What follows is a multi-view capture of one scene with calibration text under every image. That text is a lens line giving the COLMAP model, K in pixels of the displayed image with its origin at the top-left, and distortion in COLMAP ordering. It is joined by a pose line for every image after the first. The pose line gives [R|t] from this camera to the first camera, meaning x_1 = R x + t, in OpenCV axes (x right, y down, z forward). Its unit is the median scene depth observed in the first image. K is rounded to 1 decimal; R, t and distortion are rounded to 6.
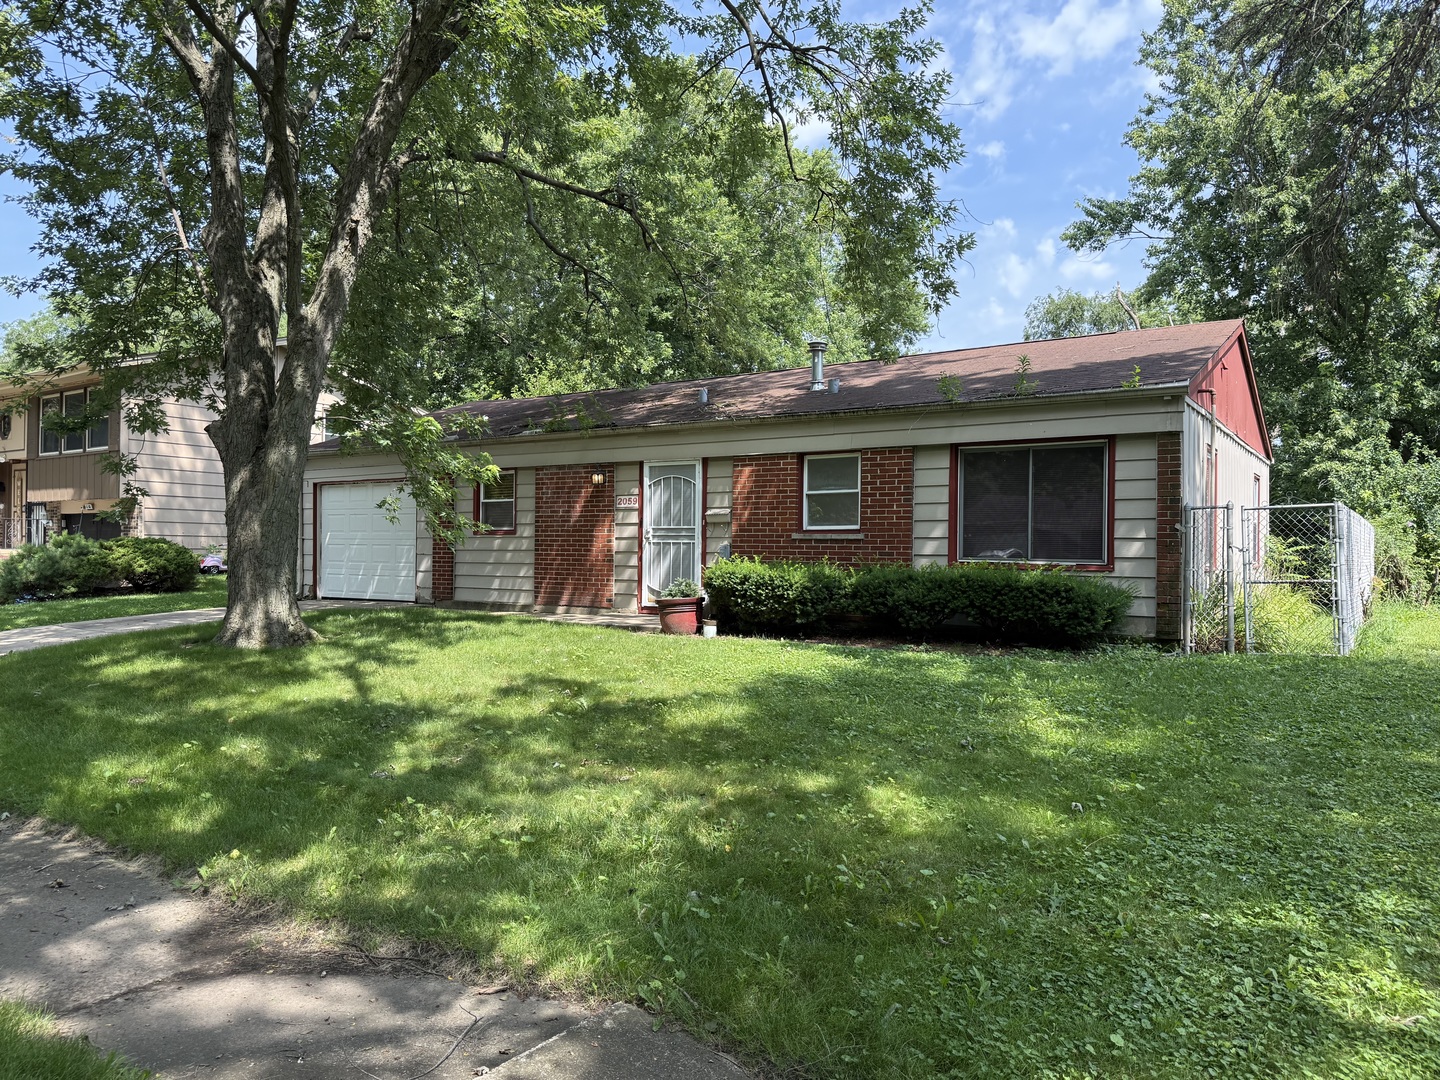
lens RADIAL K [[999.9, 0, 720.0], [0, 999.9, 540.0], [0, 0, 1]] dist [0.073089, -0.001229]
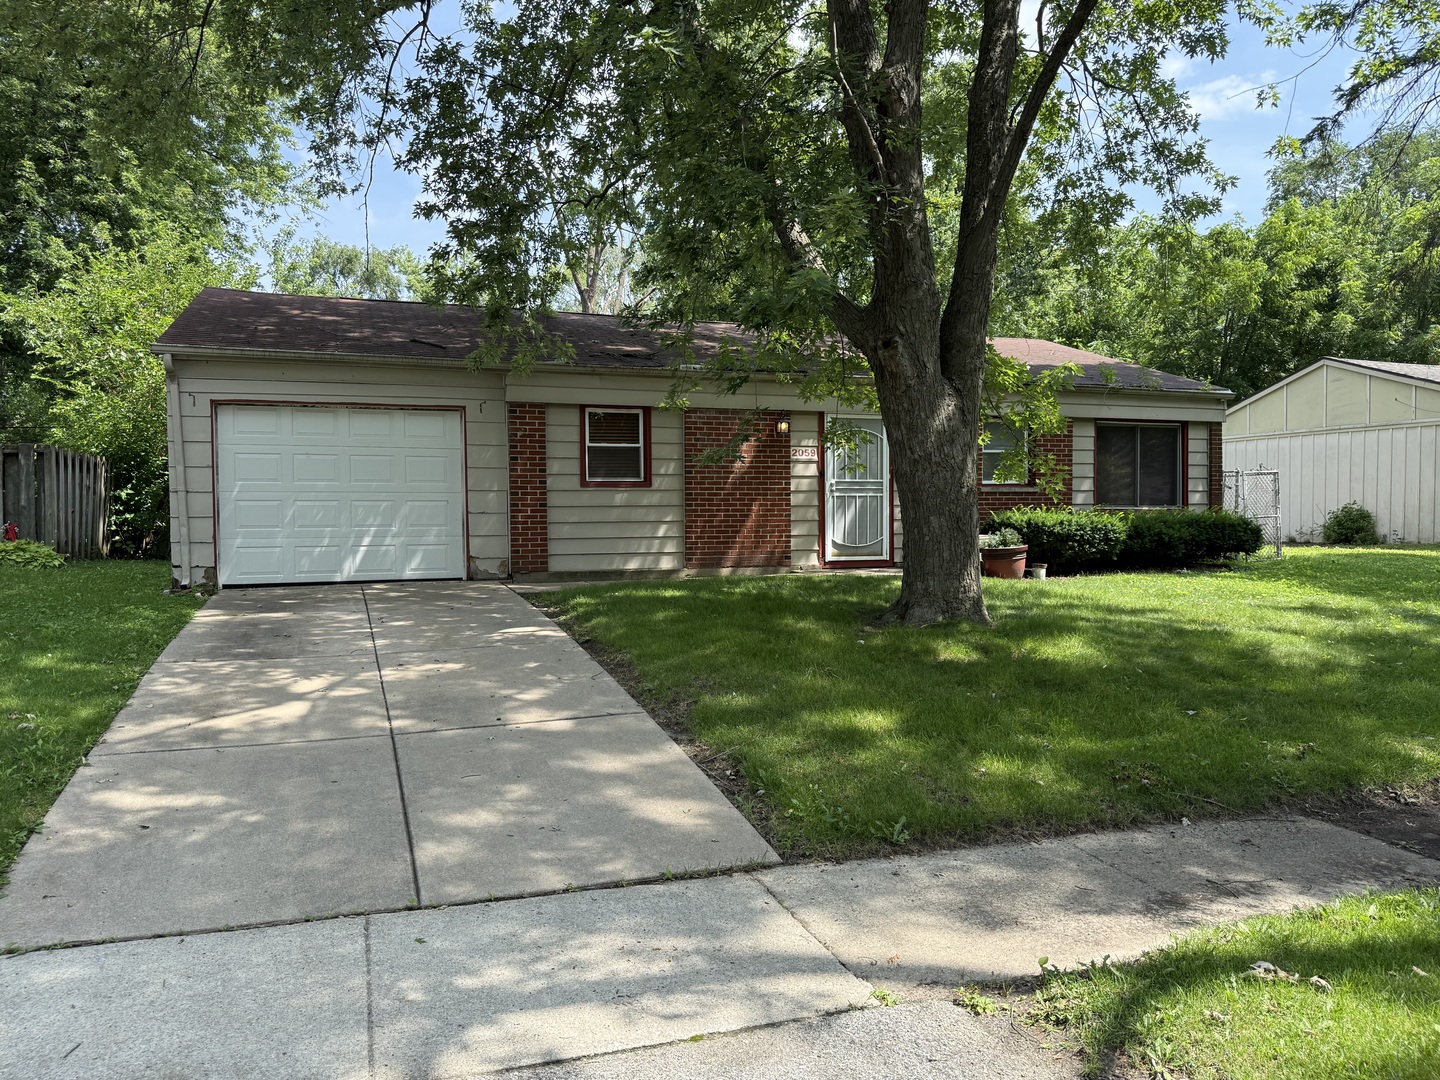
lens RADIAL K [[999.9, 0, 720.0], [0, 999.9, 540.0], [0, 0, 1]] dist [0.073089, -0.001229]
pose [[0.602290, -0.035856, 0.797472, -0.921471], [0.002012, 0.999056, 0.043400, 0.002795], [-0.798275, -0.024535, 0.601794, 0.497821]]
